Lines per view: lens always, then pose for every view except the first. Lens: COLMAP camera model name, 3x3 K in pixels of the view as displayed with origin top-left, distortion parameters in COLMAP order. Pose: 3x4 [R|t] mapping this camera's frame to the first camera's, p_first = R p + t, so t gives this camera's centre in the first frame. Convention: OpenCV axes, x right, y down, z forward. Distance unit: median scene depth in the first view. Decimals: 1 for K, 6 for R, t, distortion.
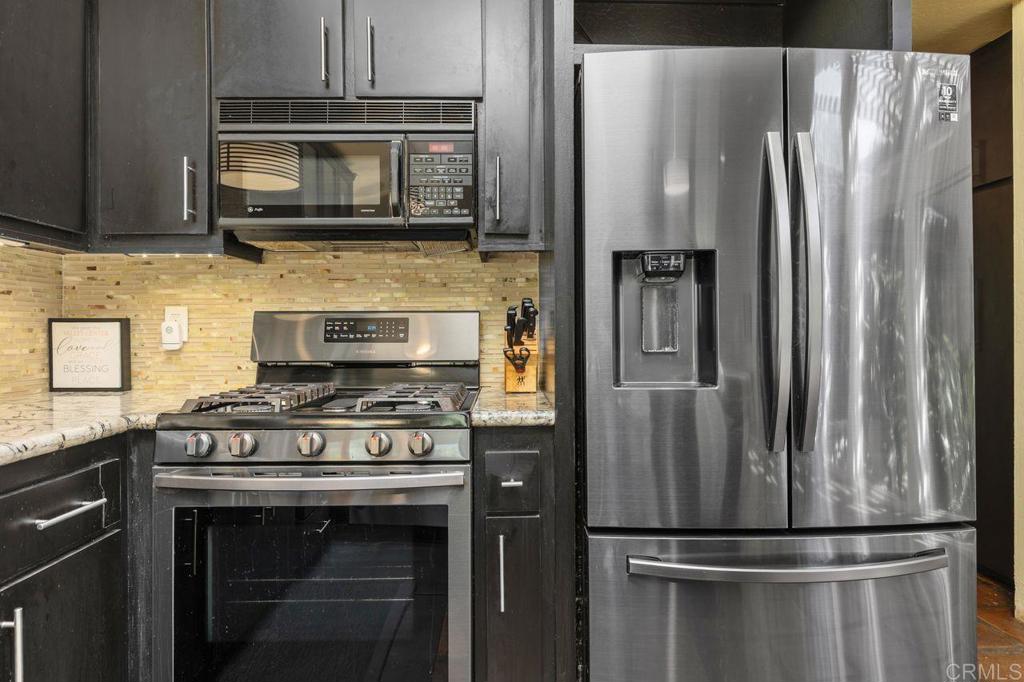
lens RADIAL K [[485.9, 0, 508.2], [0, 485.9, 340.5], [0, 0, 1]] dist [0.006142, 0.000359]
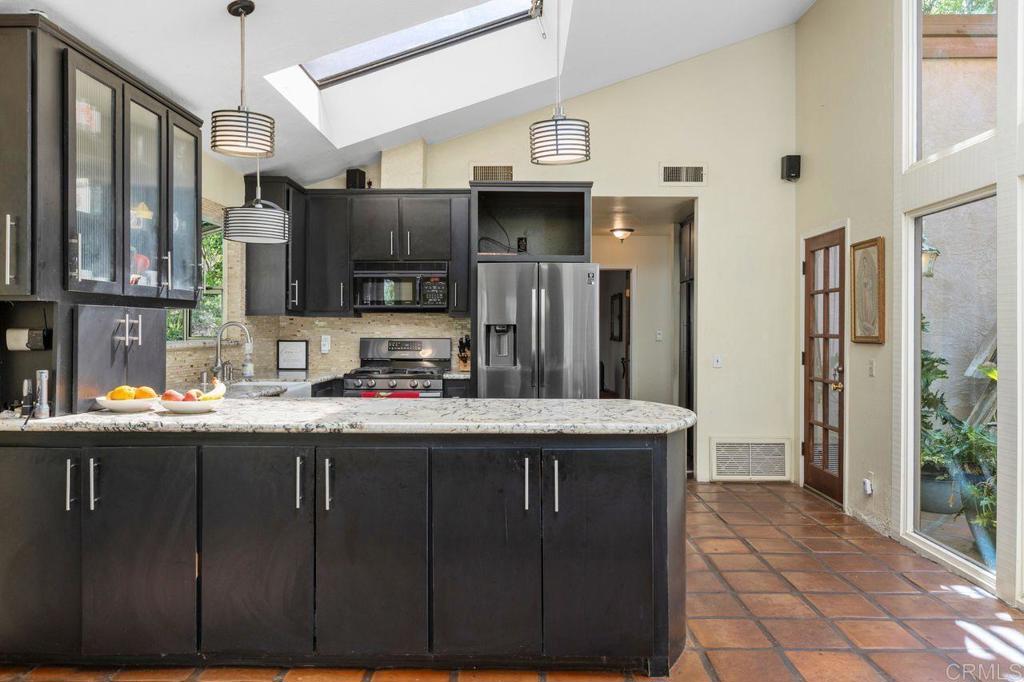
lens RADIAL K [[723.4, 0, 516.6], [0, 723.4, 339.1], [0, 0, 1]] dist [0.008169, 0.003084]
pose [[0.999289, 0.006135, -0.037192, 0.424917], [-0.006044, 0.999978, 0.002573, -0.070371], [0.037207, -0.002347, 0.999305, -2.729151]]
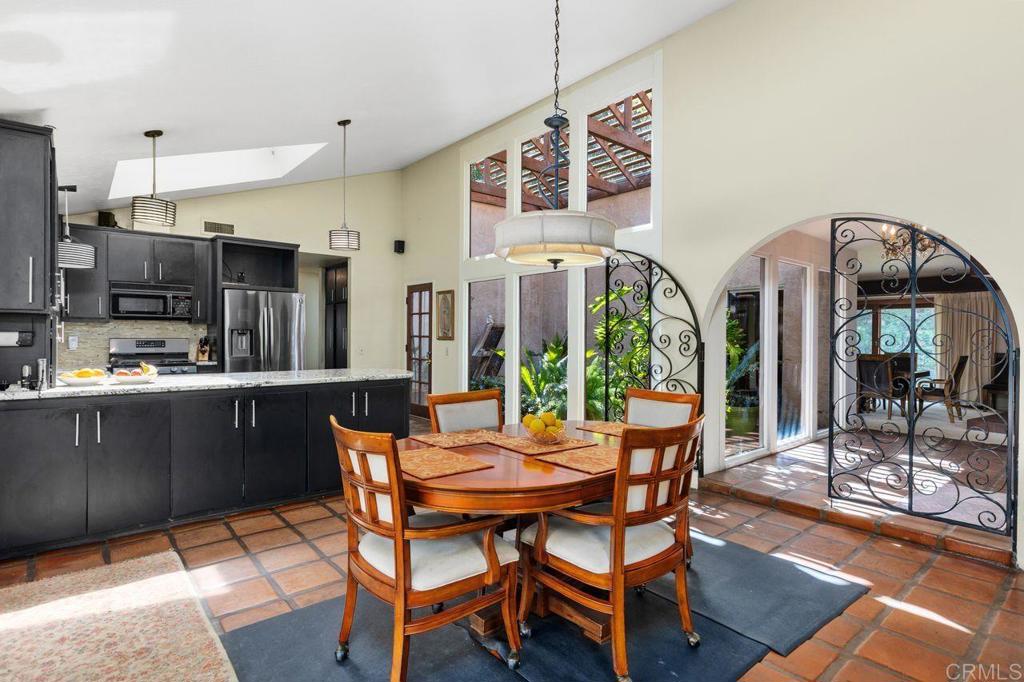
lens RADIAL K [[528.4, 0, 508.9], [0, 528.4, 340.2], [0, 0, 1]] dist [-0.002627, 0.000032]
pose [[0.785517, 0.000668, 0.618840, -0.630422], [-0.002176, 0.999996, 0.001682, -0.059697], [-0.618836, -0.002668, 0.785515, -3.605483]]
